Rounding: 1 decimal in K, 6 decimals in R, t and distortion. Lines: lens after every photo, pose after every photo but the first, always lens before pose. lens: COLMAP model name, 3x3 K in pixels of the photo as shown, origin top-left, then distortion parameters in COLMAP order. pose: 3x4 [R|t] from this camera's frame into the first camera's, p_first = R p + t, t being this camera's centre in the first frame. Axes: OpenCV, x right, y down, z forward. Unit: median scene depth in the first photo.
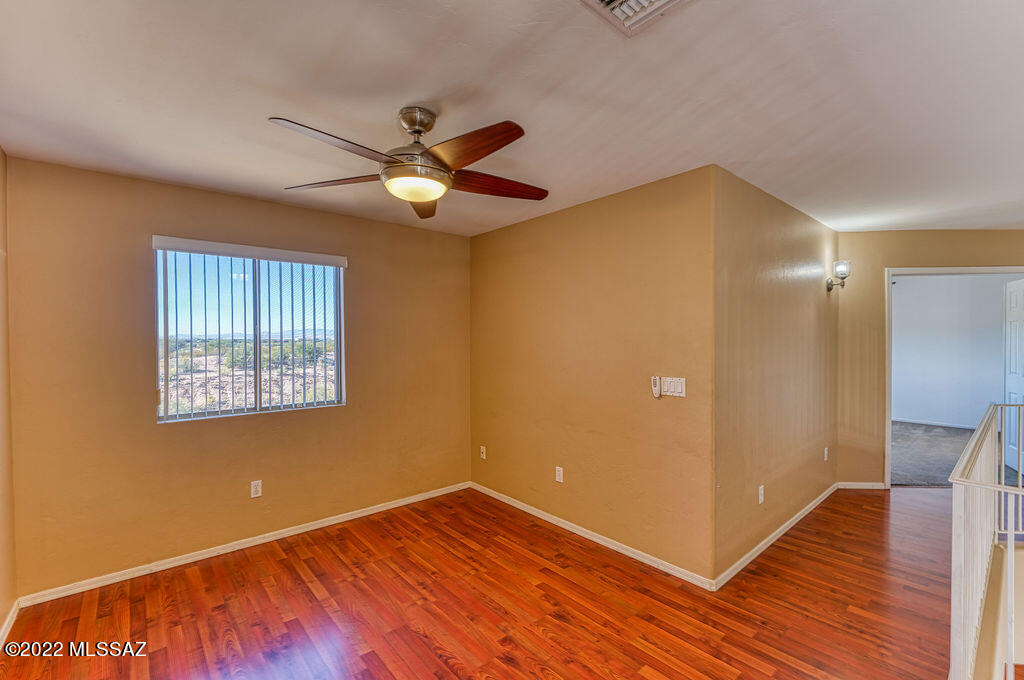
lens RADIAL K [[450.5, 0, 513.1], [0, 450.5, 342.2], [0, 0, 1]] dist [-0.013168, -0.000817]
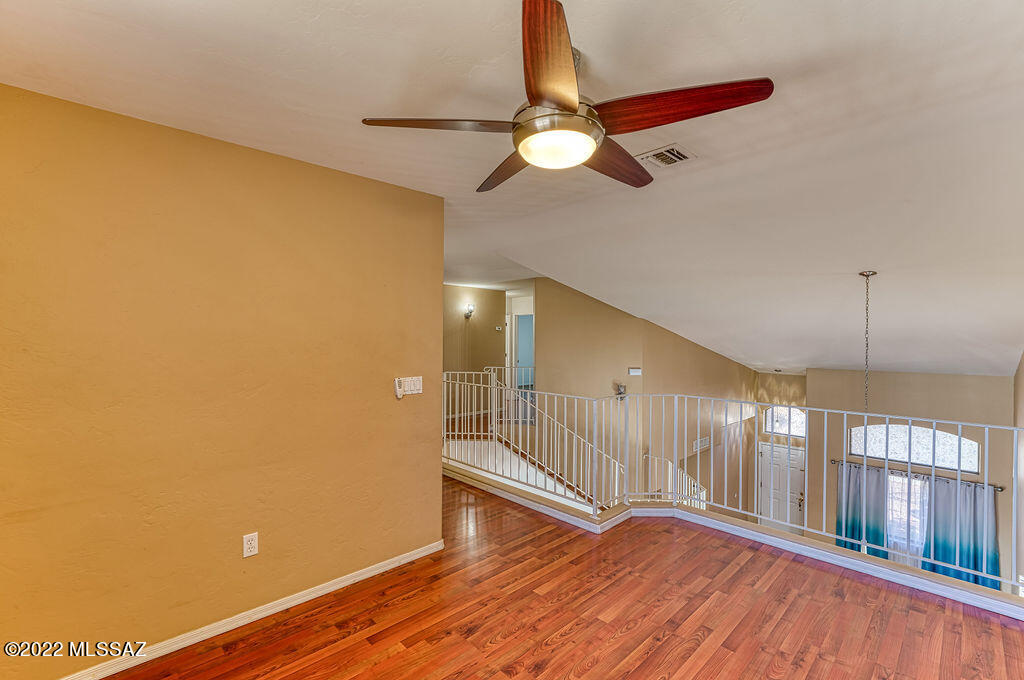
lens RADIAL K [[450.5, 0, 509.6], [0, 450.5, 344.6], [0, 0, 1]] dist [-0.013168, -0.000817]
pose [[-0.035984, -0.019000, 0.999172, -0.738268], [0.013754, 0.999715, 0.019505, -0.016768], [-0.999258, 0.014444, -0.035712, 0.820056]]
